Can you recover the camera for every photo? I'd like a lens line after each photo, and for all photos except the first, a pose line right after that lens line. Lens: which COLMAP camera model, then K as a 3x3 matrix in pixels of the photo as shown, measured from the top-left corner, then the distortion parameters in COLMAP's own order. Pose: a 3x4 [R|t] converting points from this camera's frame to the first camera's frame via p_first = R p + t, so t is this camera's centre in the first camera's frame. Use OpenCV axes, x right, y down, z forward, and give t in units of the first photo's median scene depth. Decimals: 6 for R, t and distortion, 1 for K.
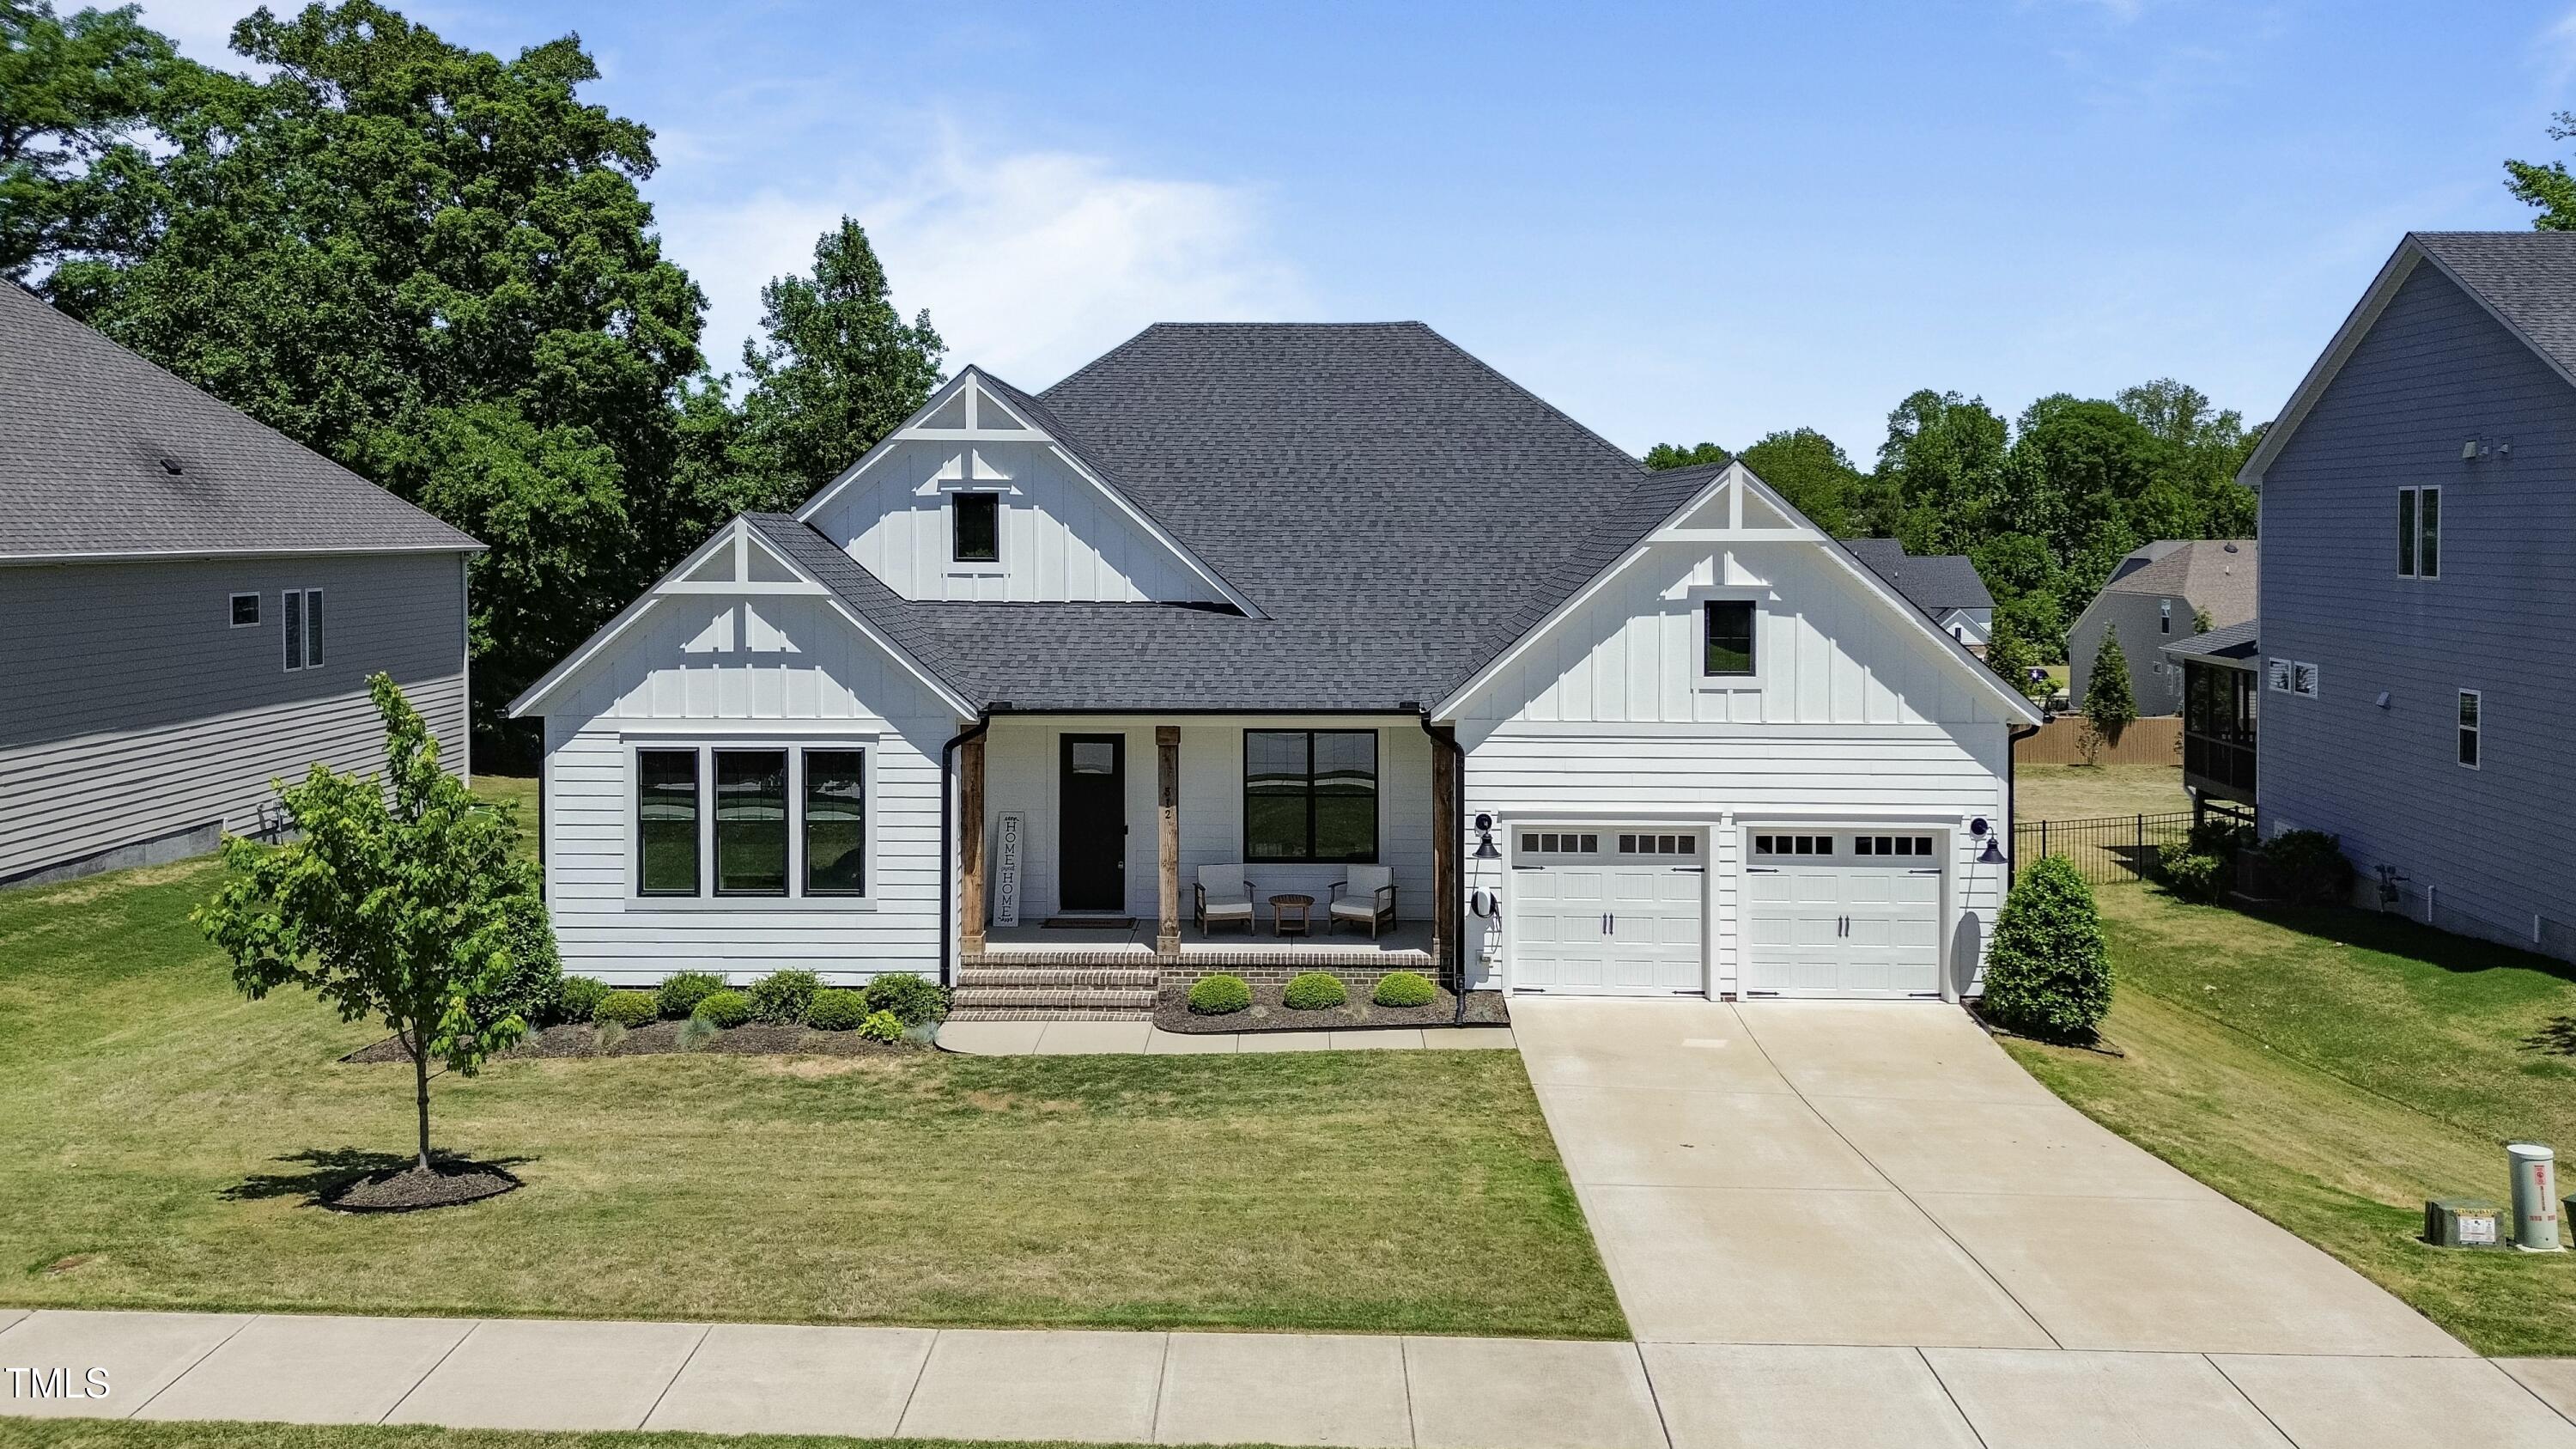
lens RADIAL K [[1851.4, 0, 1304.6], [0, 1851.4, 721.2], [0, 0, 1]] dist [0.044178, -0.055242]
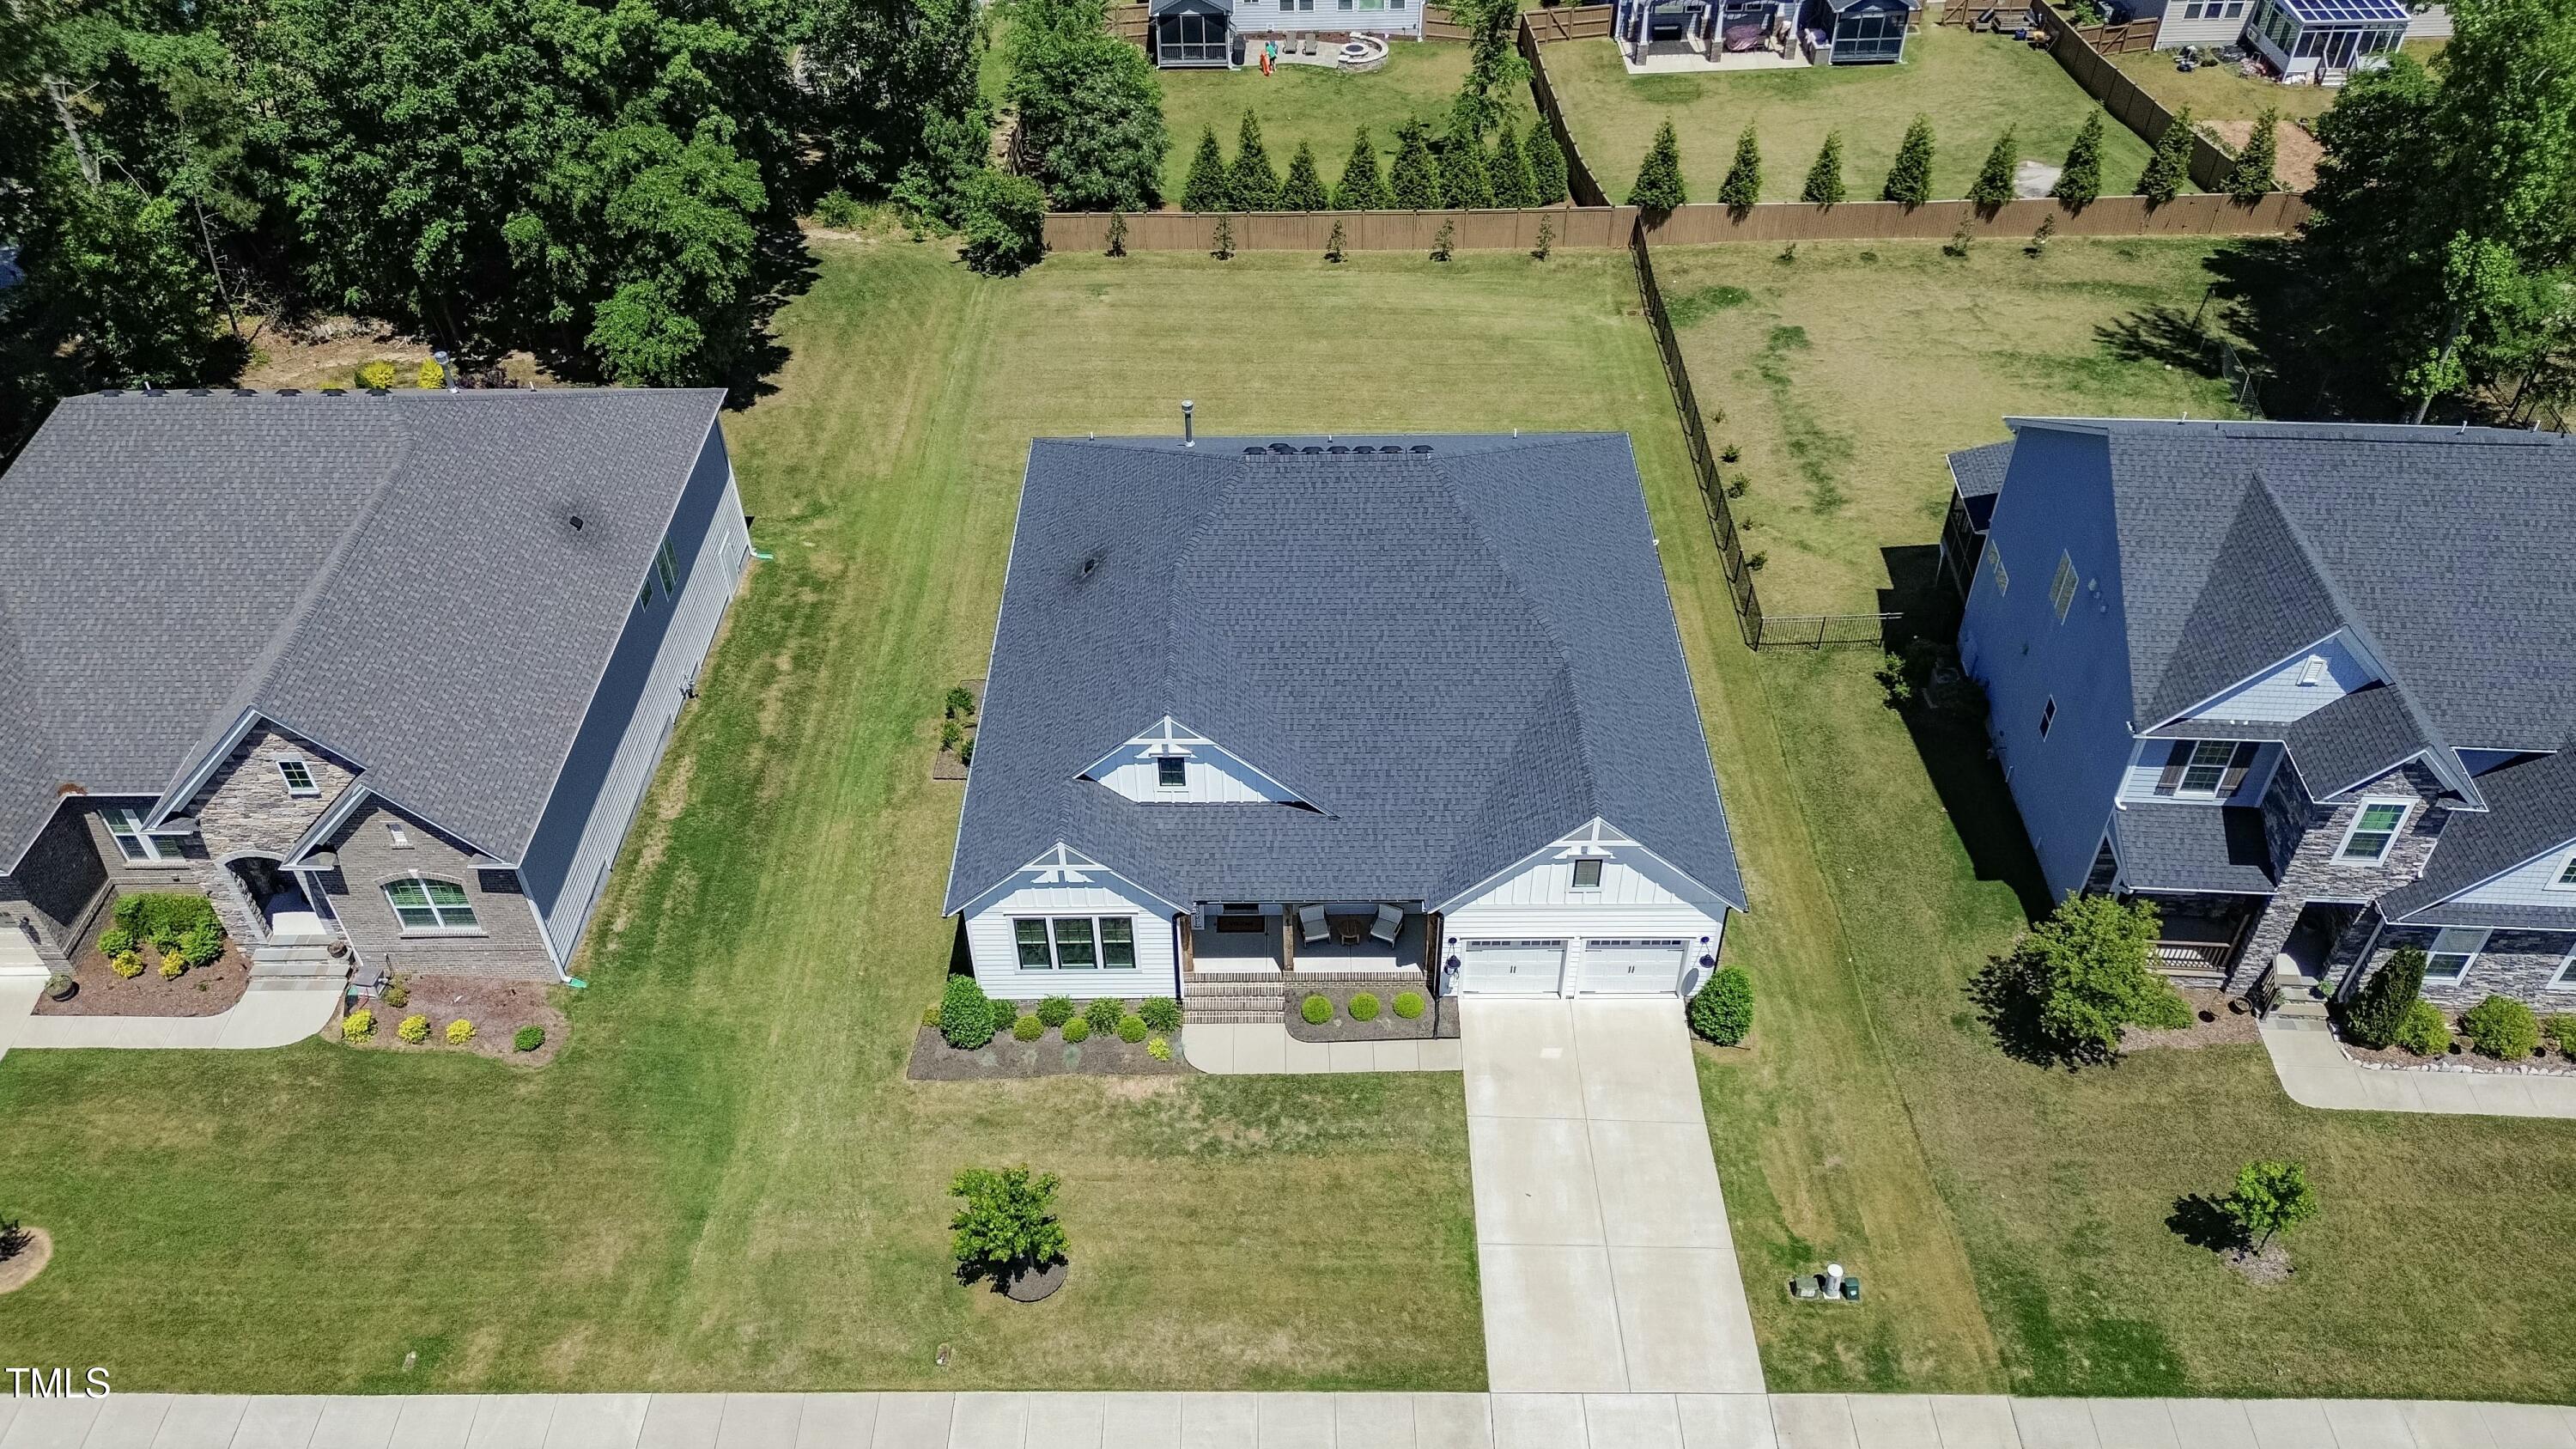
lens RADIAL K [[1851.4, 0, 1302.9], [0, 1851.4, 738.6], [0, 0, 1]] dist [0.044178, -0.055242]
pose [[0.999773, -0.016755, 0.013125, -0.082013], [0.004469, 0.768181, 0.640218, -1.348953], [-0.020810, -0.640014, 0.768081, -0.352748]]
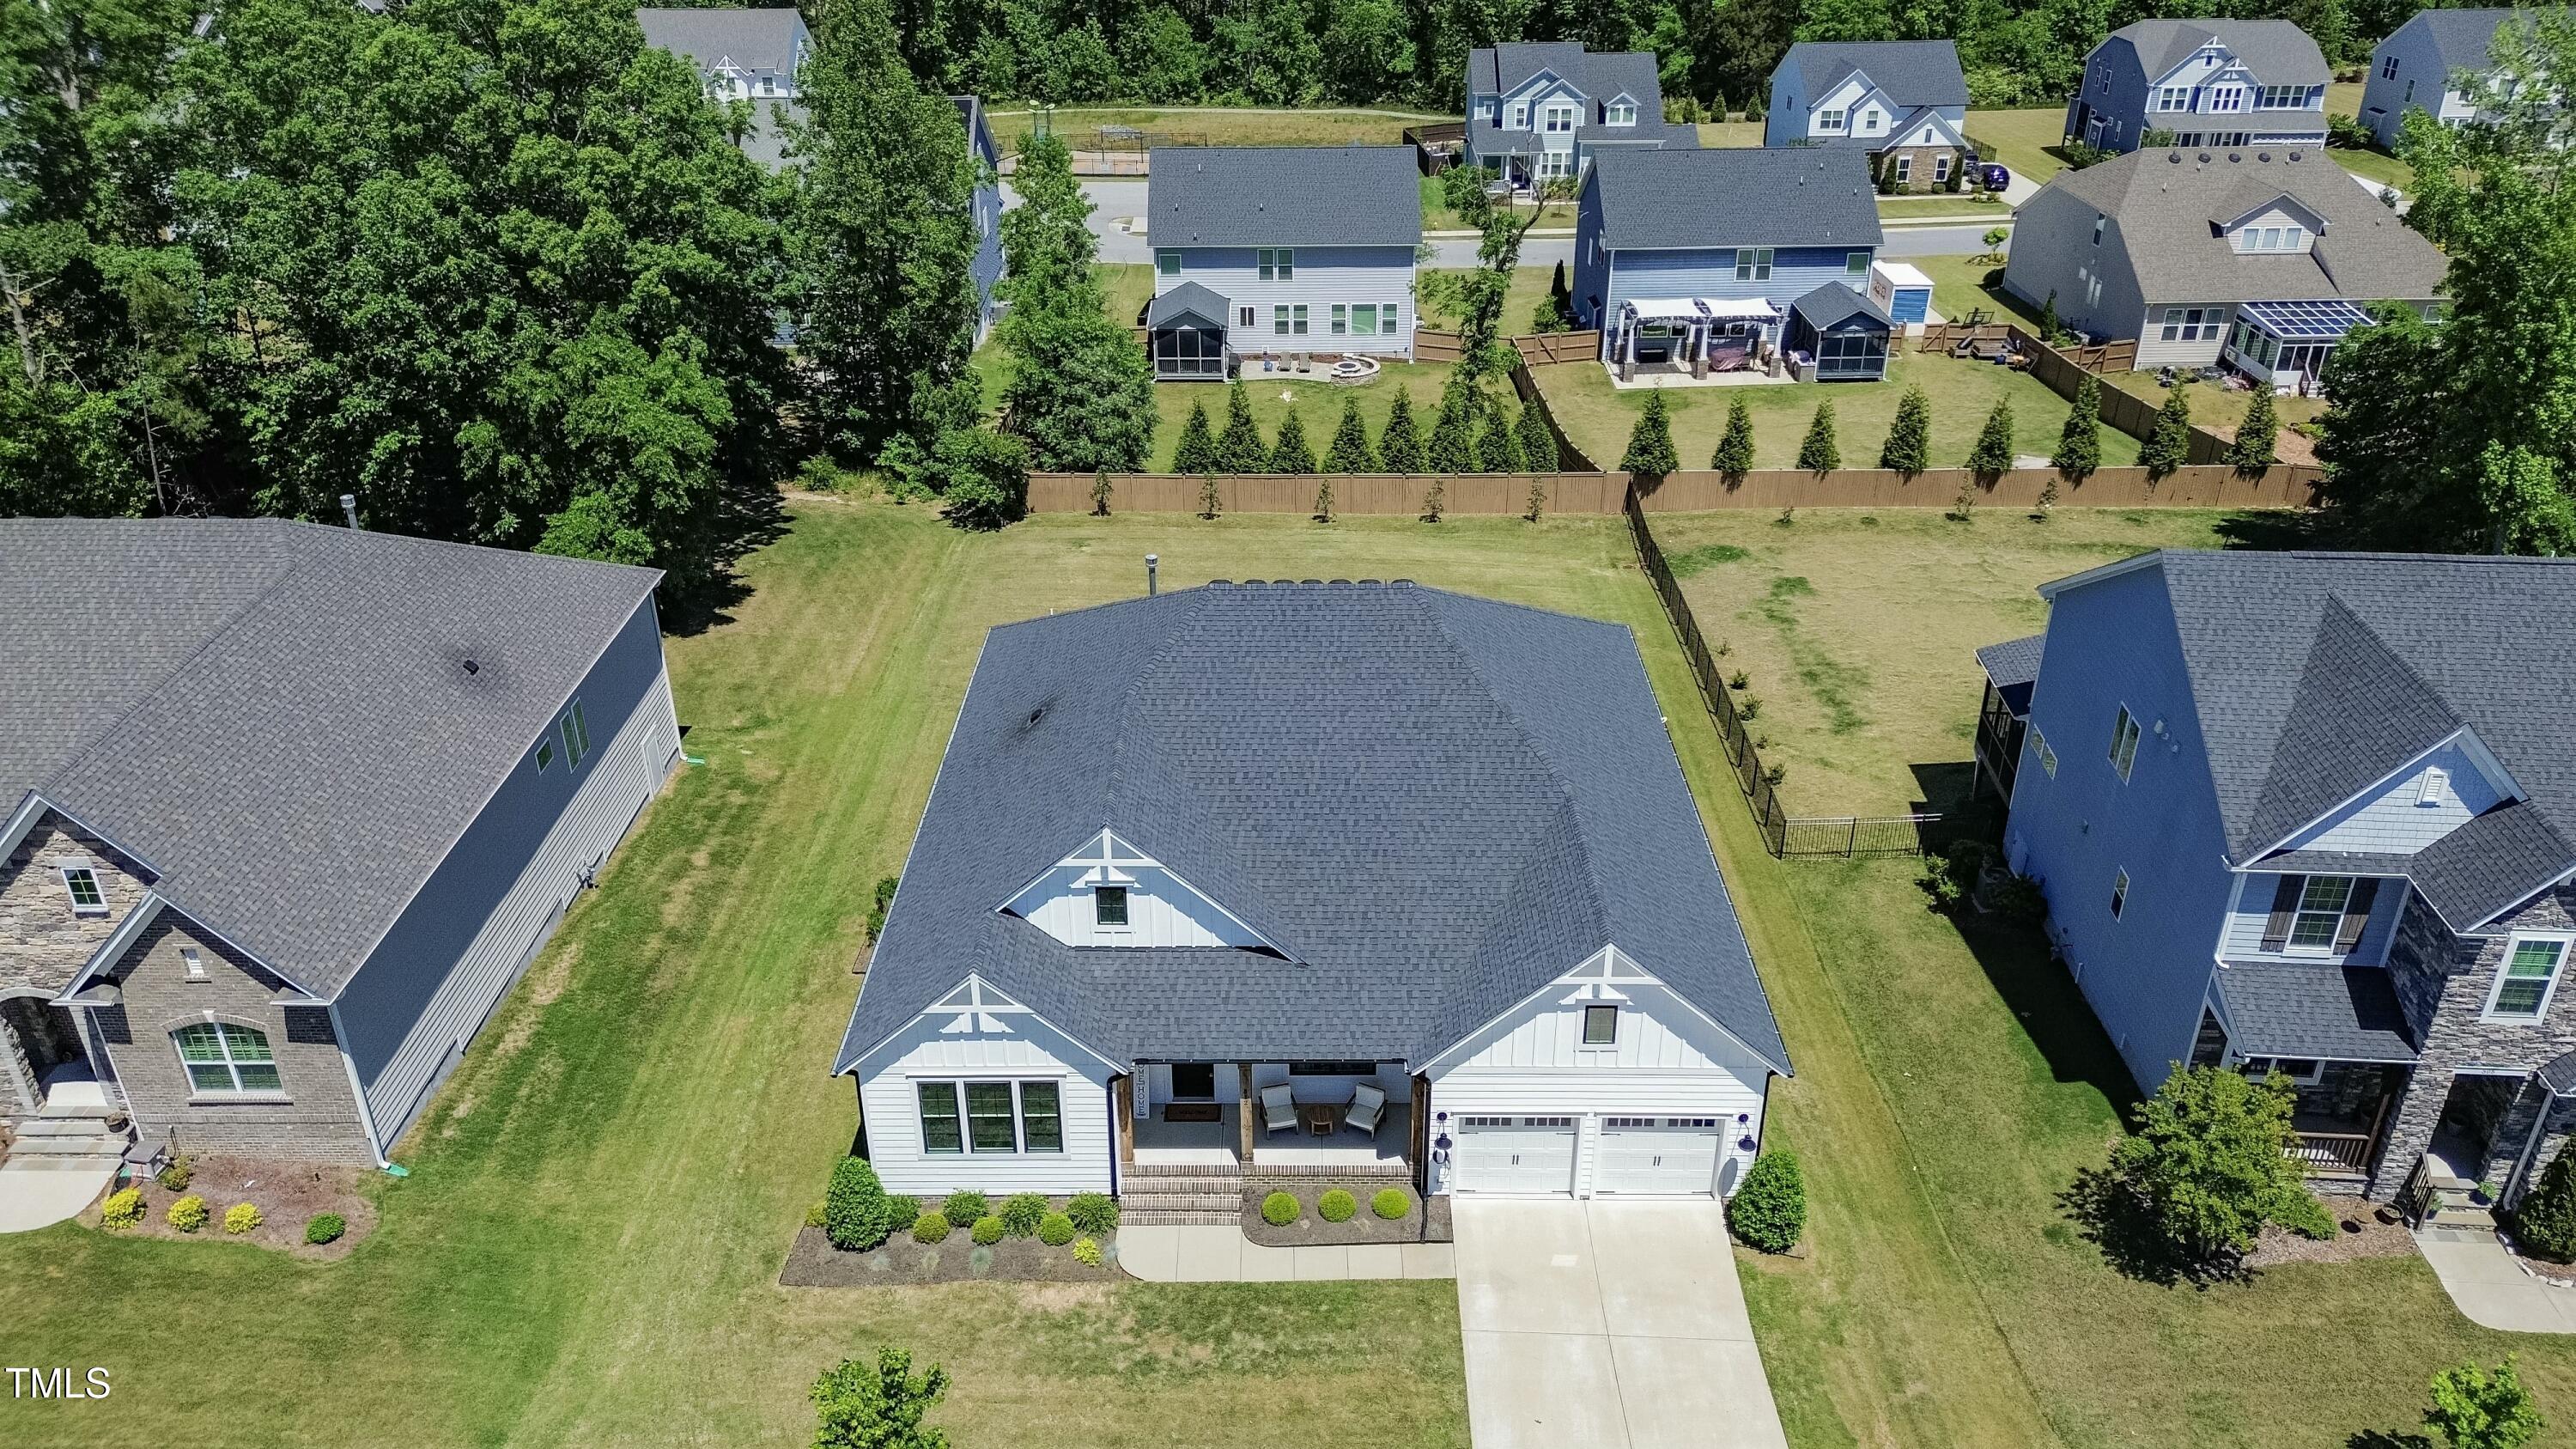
lens RADIAL K [[1851.4, 0, 1300.7], [0, 1851.4, 707.3], [0, 0, 1]] dist [0.044178, -0.055242]
pose [[0.999893, -0.007465, 0.012596, -0.045115], [0.001092, 0.895893, 0.444269, -0.989643], [-0.014601, -0.444207, 0.895805, -0.298955]]
